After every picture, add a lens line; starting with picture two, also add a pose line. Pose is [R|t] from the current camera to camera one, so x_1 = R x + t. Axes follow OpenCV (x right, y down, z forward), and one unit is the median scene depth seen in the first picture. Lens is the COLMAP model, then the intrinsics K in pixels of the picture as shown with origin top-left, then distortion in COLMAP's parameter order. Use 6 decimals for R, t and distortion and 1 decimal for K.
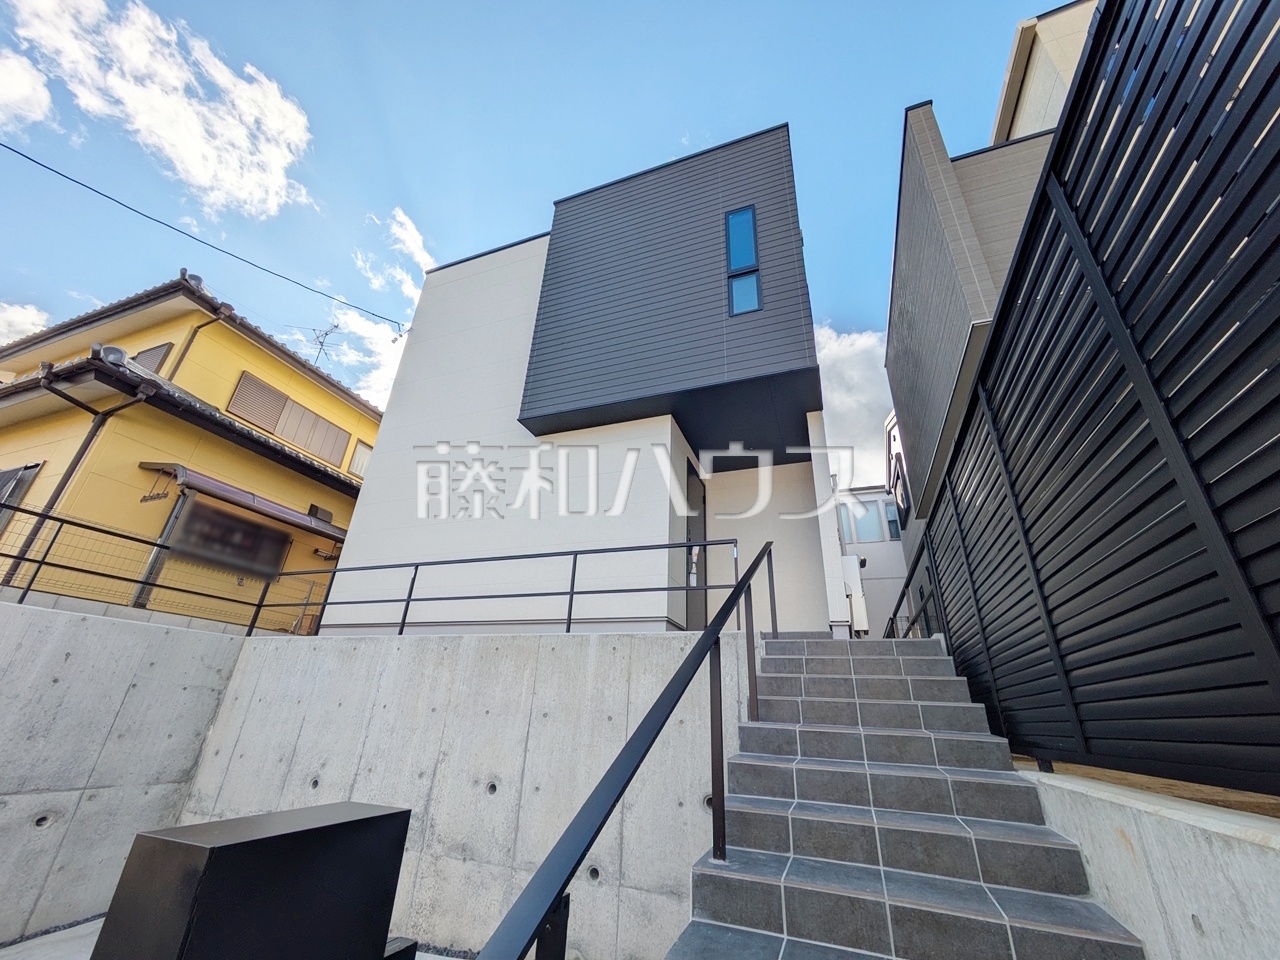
lens RADIAL K [[503.0, 0, 640.1], [0, 503.0, 482.9], [0, 0, 1]] dist [-0.000603, 0.001009]
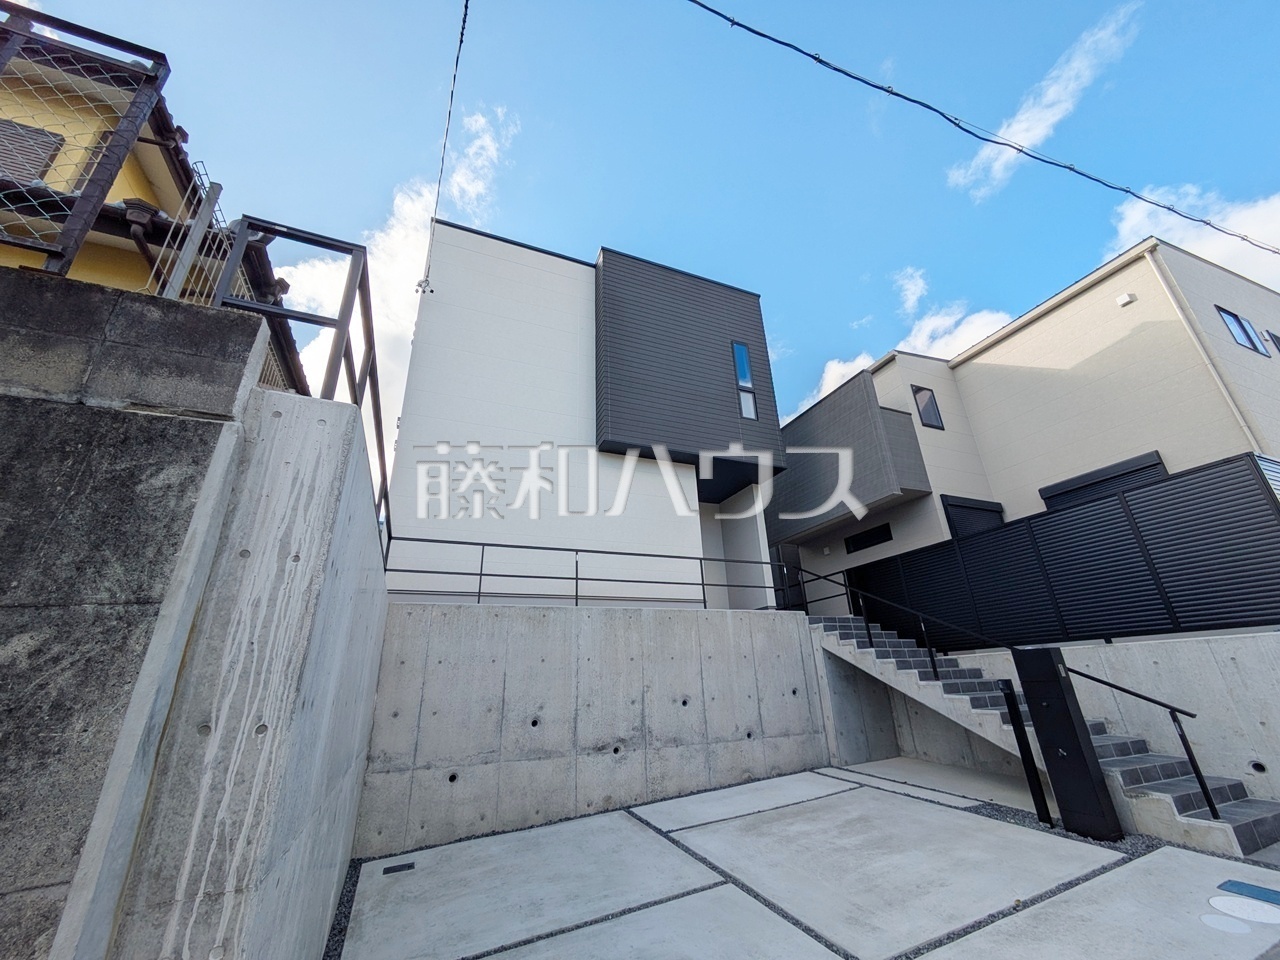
lens RADIAL K [[503.0, 0, 639.8], [0, 503.0, 480.7], [0, 0, 1]] dist [-0.000603, 0.001009]
pose [[0.720209, 0.195066, 0.665769, -1.423638], [-0.227540, 0.972990, -0.038933, 0.007278], [-0.655381, -0.123449, 0.745142, -0.018945]]
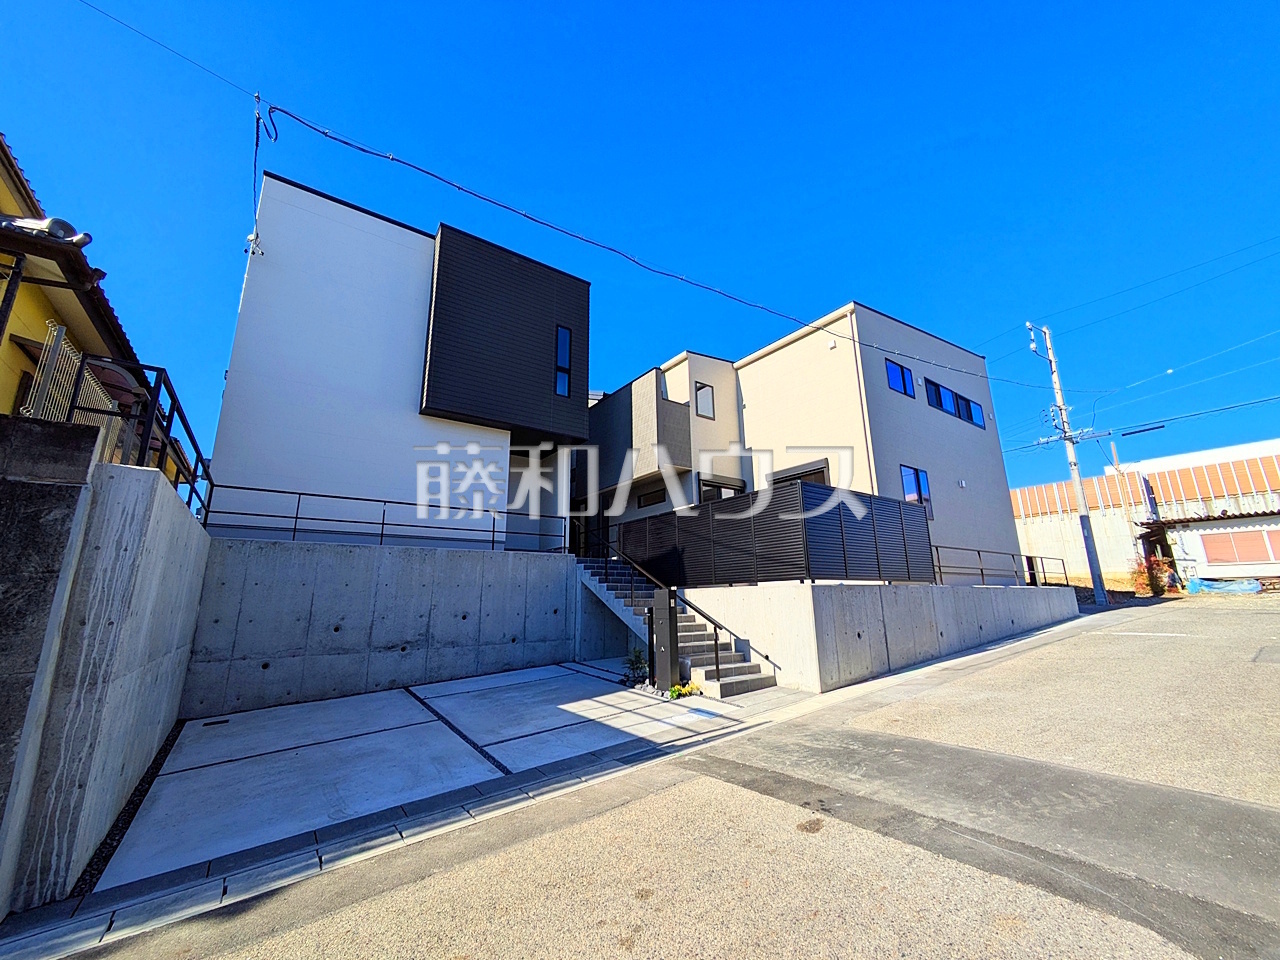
lens RADIAL K [[503.0, 0, 637.2], [0, 503.0, 482.0], [0, 0, 1]] dist [-0.000603, 0.001009]
pose [[0.554054, 0.140767, 0.820493, -1.557703], [-0.316175, 0.947331, 0.050975, -0.270381], [-0.770103, -0.287662, 0.569379, -0.587915]]
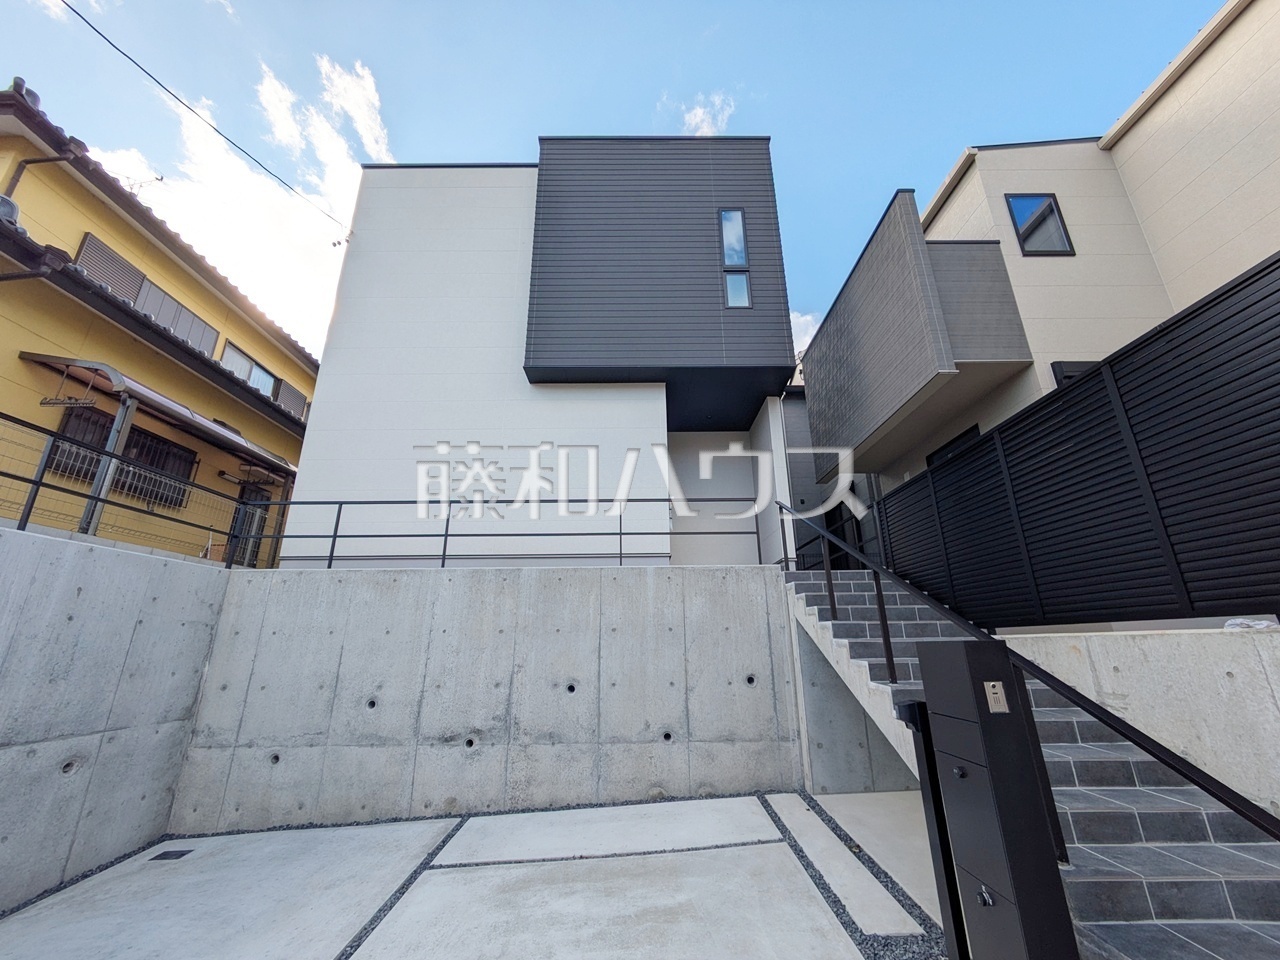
lens RADIAL K [[503.0, 0, 640.3], [0, 503.0, 480.5], [0, 0, 1]] dist [-0.000603, 0.001009]
pose [[0.931828, 0.061475, 0.357656, -0.535984], [-0.104907, 0.989101, 0.103311, -0.036349], [-0.347407, -0.133788, 0.928121, -0.117329]]
